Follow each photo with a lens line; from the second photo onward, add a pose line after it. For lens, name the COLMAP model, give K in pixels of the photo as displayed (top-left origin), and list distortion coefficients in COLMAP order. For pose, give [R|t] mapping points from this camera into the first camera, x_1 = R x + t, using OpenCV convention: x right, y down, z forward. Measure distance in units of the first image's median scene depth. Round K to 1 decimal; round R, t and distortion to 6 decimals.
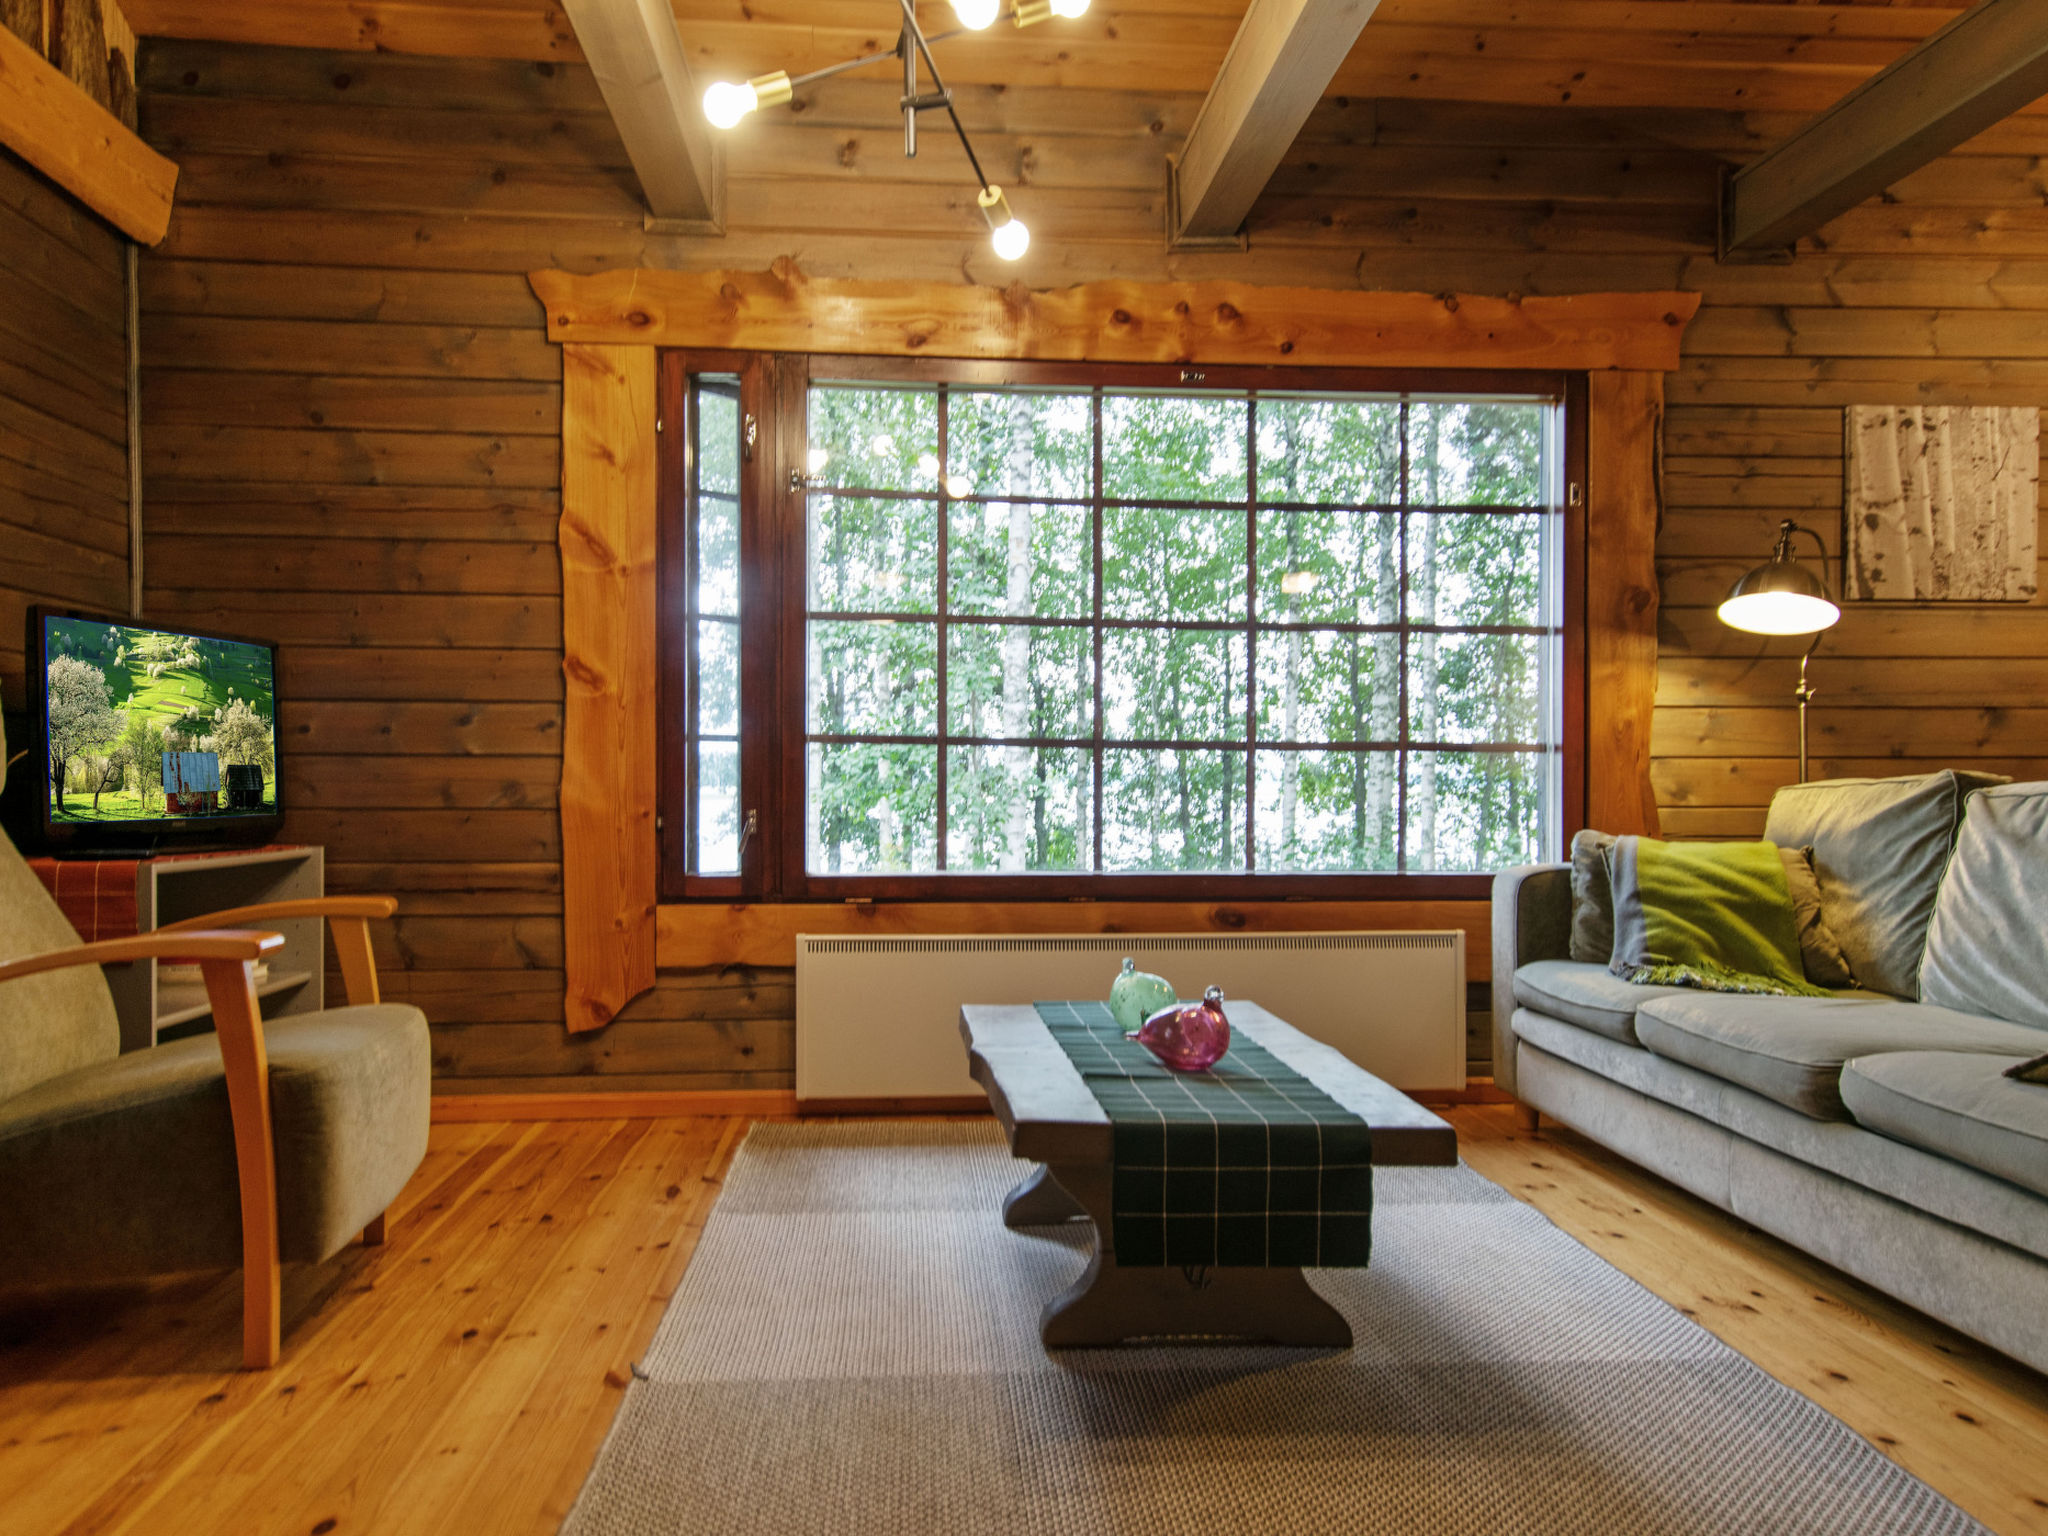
lens RADIAL K [[1503.0, 0, 1024.0], [0, 1503.0, 768.0], [0, 0, 1]] dist [0.024521, 0.030996]
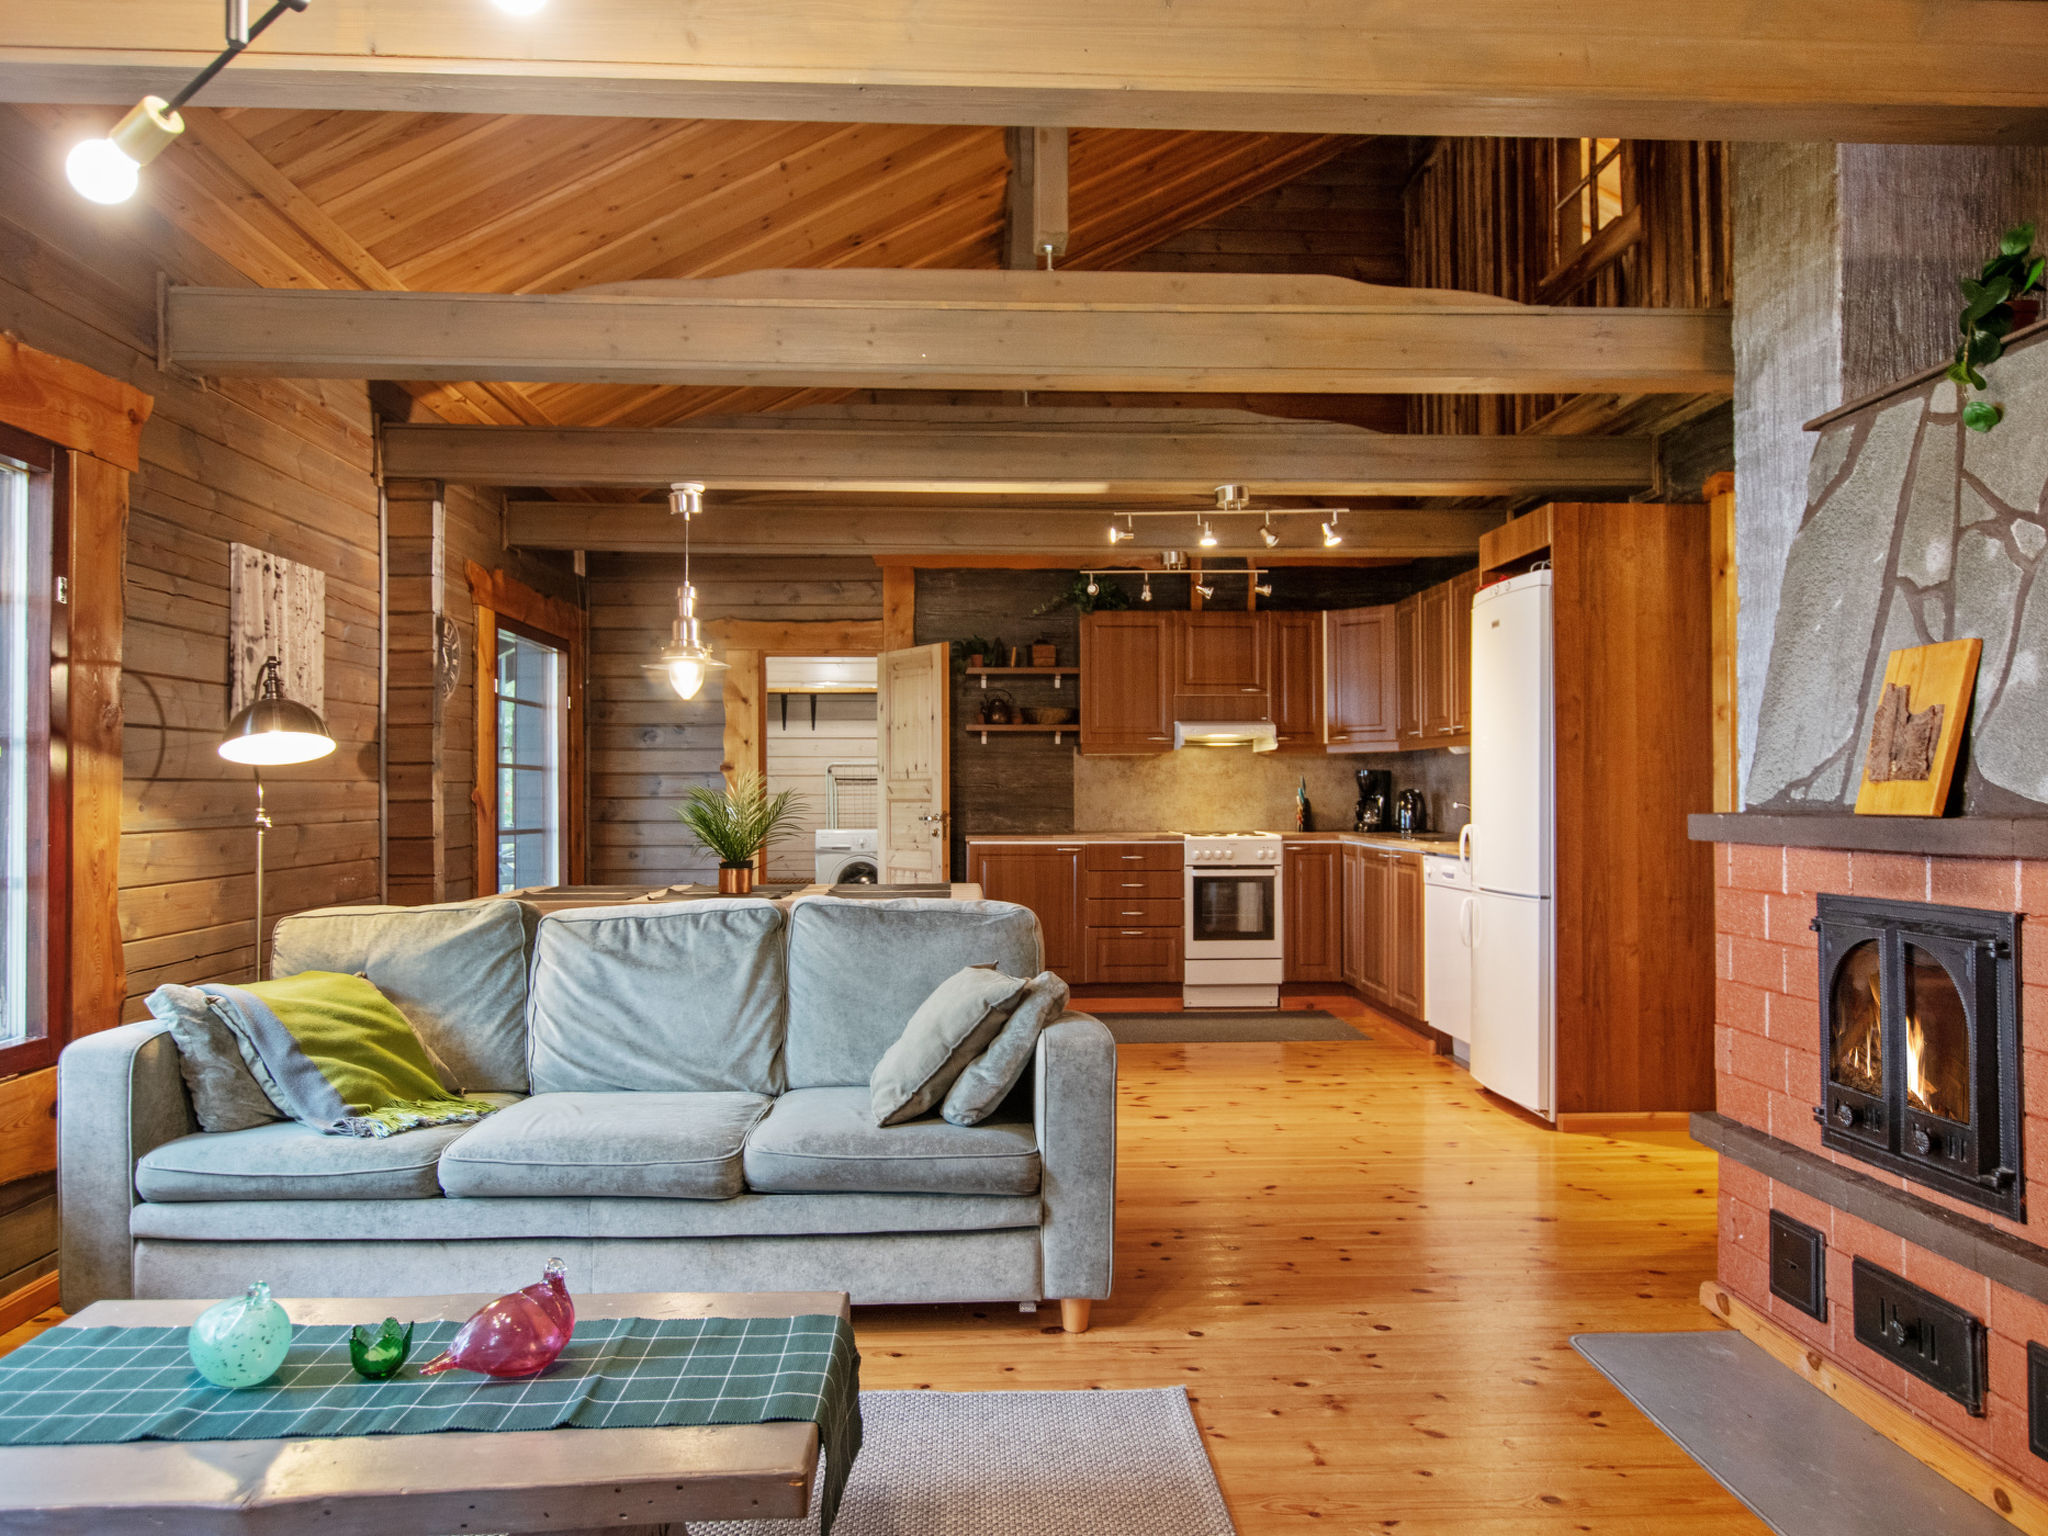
lens RADIAL K [[1346.4, 0, 1024.3], [0, 1346.4, 775.0], [0, 0, 1]] dist [-0.009732, -0.001625]
pose [[0.033539, 0.010502, 0.999382, -0.443410], [-0.009796, 0.999900, -0.010178, -0.087256], [-0.999389, -0.009448, 0.033639, 0.505768]]
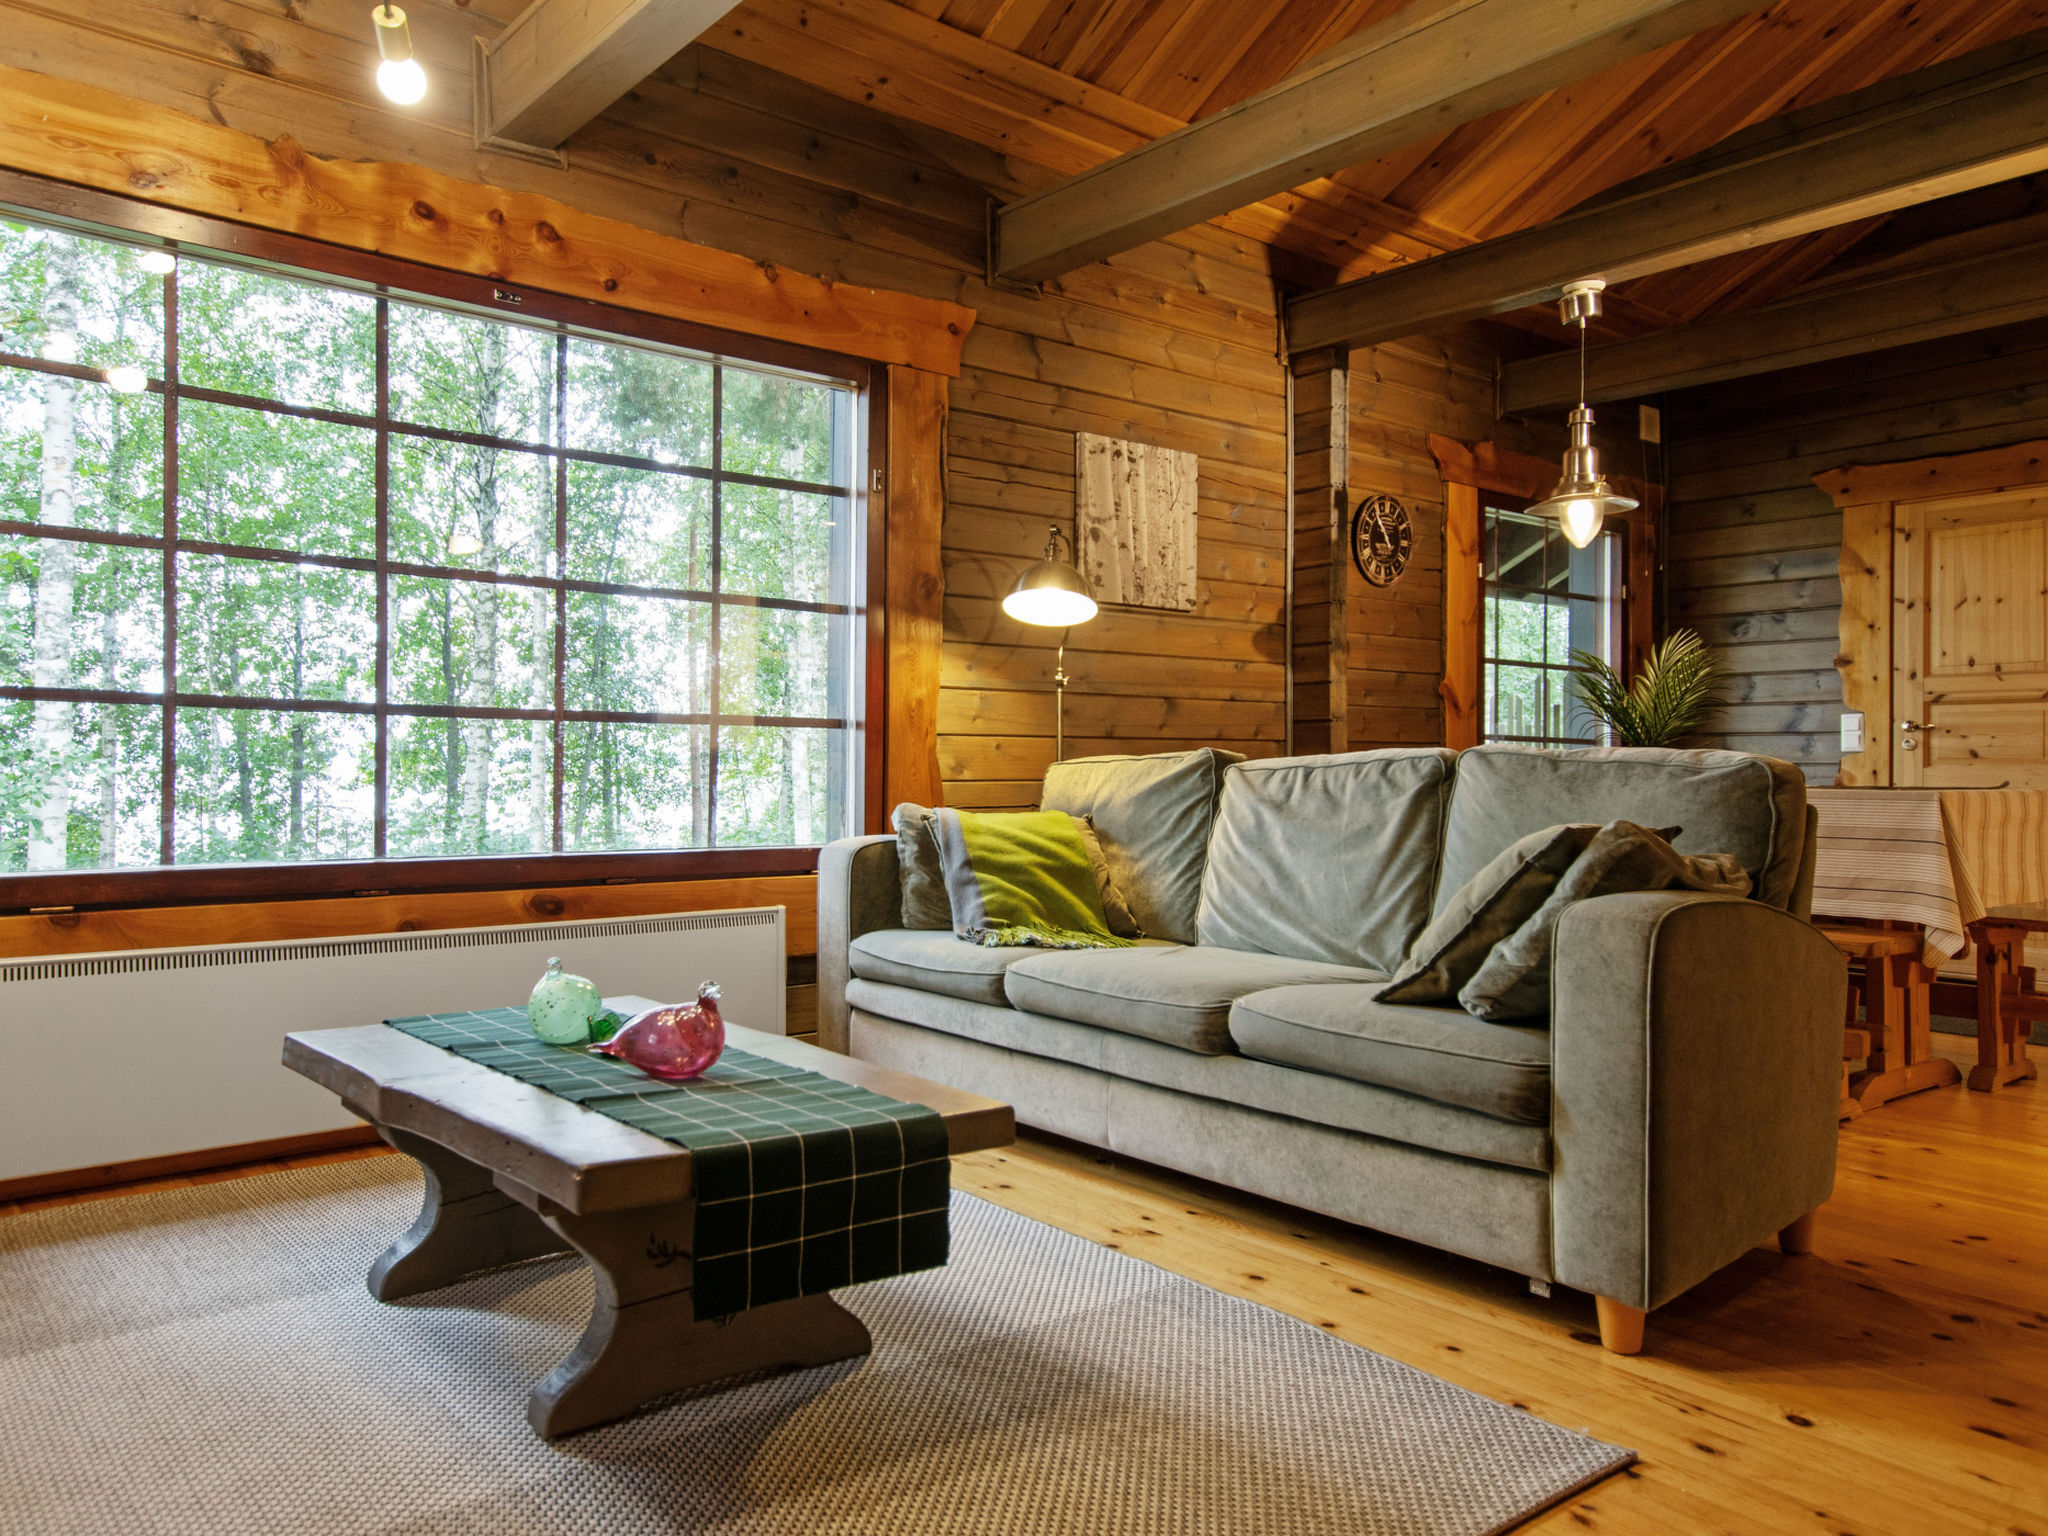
lens RADIAL K [[1477.1, 0, 1020.5], [0, 1477.1, 750.5], [0, 0, 1]] dist [0.017337, 0.034098]
pose [[0.820880, 0.008642, 0.571035, -0.158536], [-0.010306, 0.999947, -0.000318, 0.004801], [-0.571007, -0.005624, 0.820926, 0.126658]]
